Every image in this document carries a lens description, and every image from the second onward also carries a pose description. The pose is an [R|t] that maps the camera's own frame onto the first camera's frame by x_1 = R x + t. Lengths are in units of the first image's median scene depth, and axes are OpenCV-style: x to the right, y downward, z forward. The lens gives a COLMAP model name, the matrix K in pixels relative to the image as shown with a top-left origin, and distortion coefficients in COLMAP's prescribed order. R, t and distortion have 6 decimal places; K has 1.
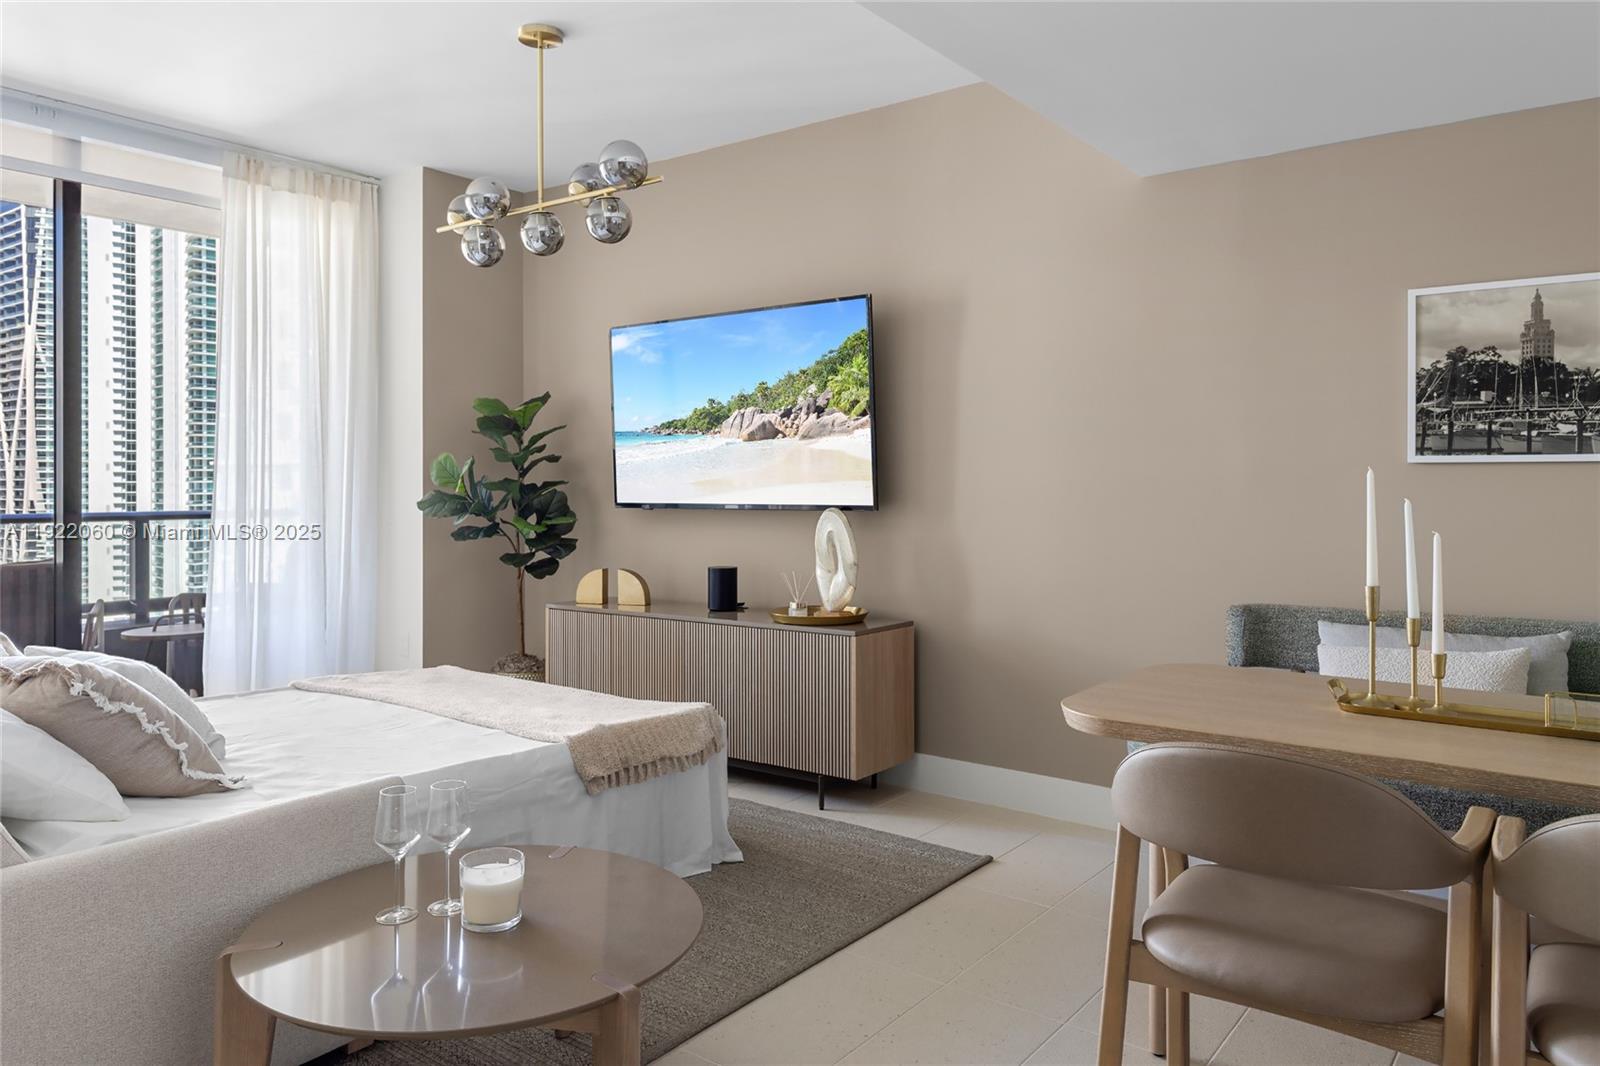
lens RADIAL K [[1078.4, 0, 838.3], [0, 1078.4, 477.3], [0, 0, 1]] dist [0.030403, 0.001296]
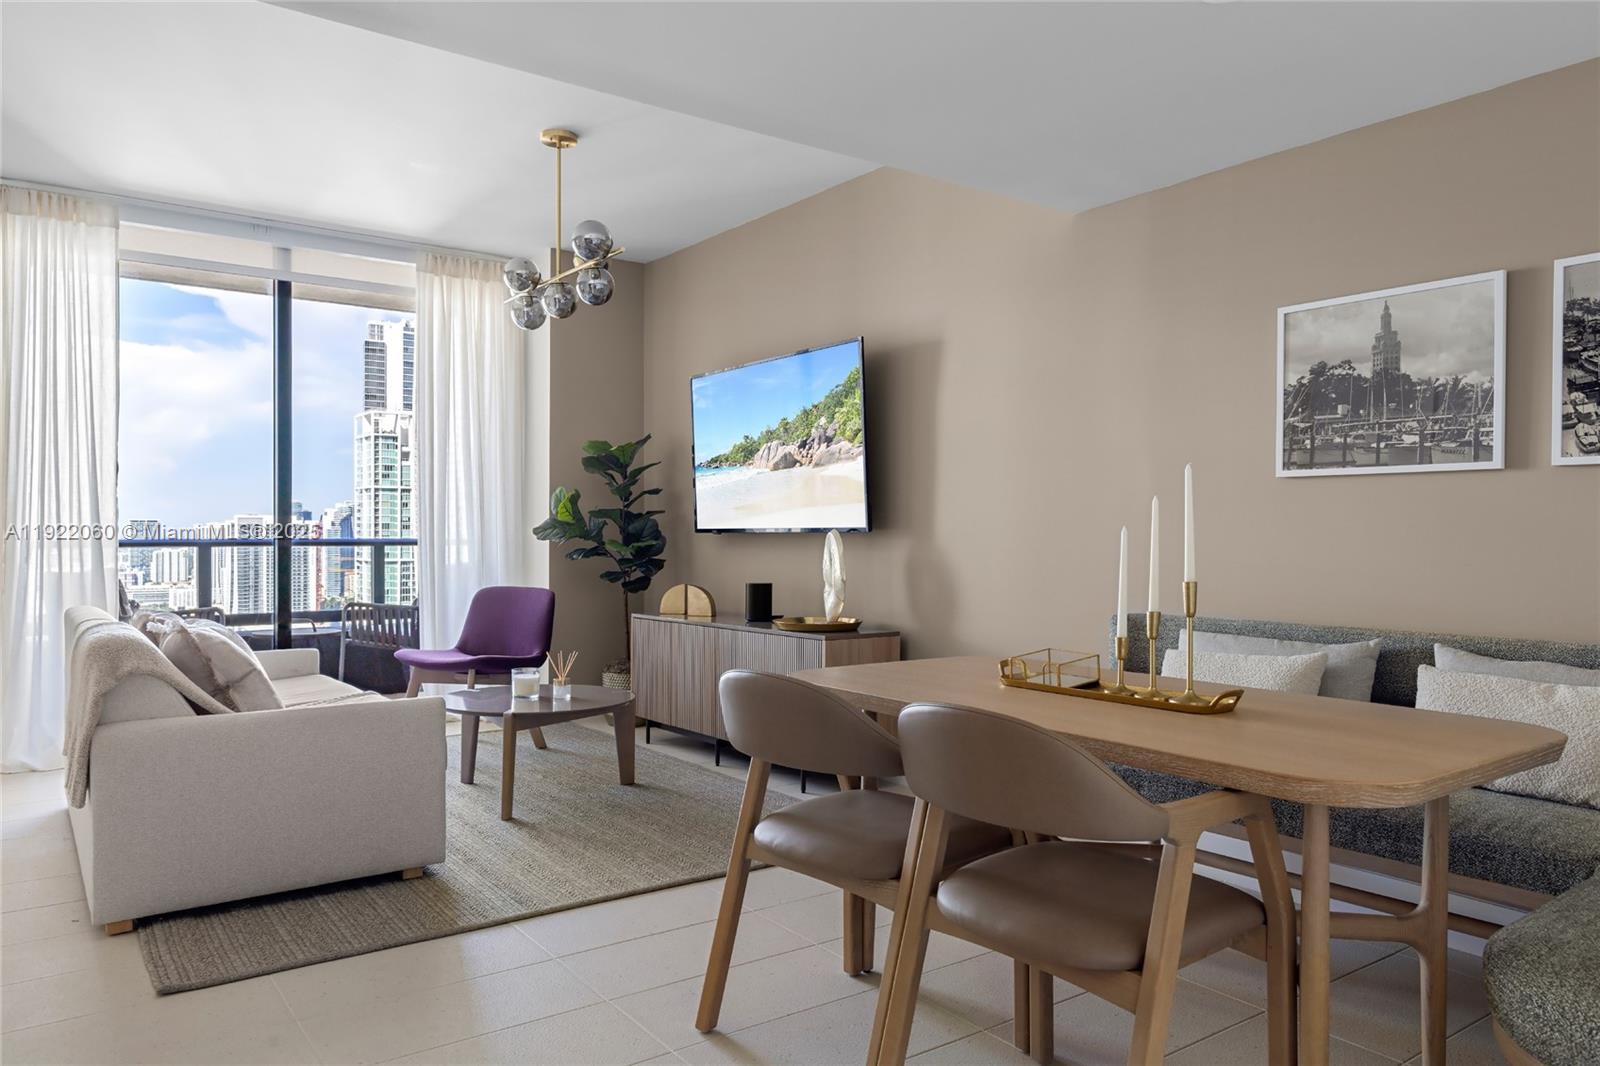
lens RADIAL K [[1078.4, 0, 802.8], [0, 1078.4, 531.8], [0, 0, 1]] dist [0.030403, 0.001296]
pose [[0.957969, 0.002562, -0.286859, 0.283996], [0.000167, 0.999955, 0.009491, 0.020587], [0.286870, -0.009140, 0.957926, -0.078147]]
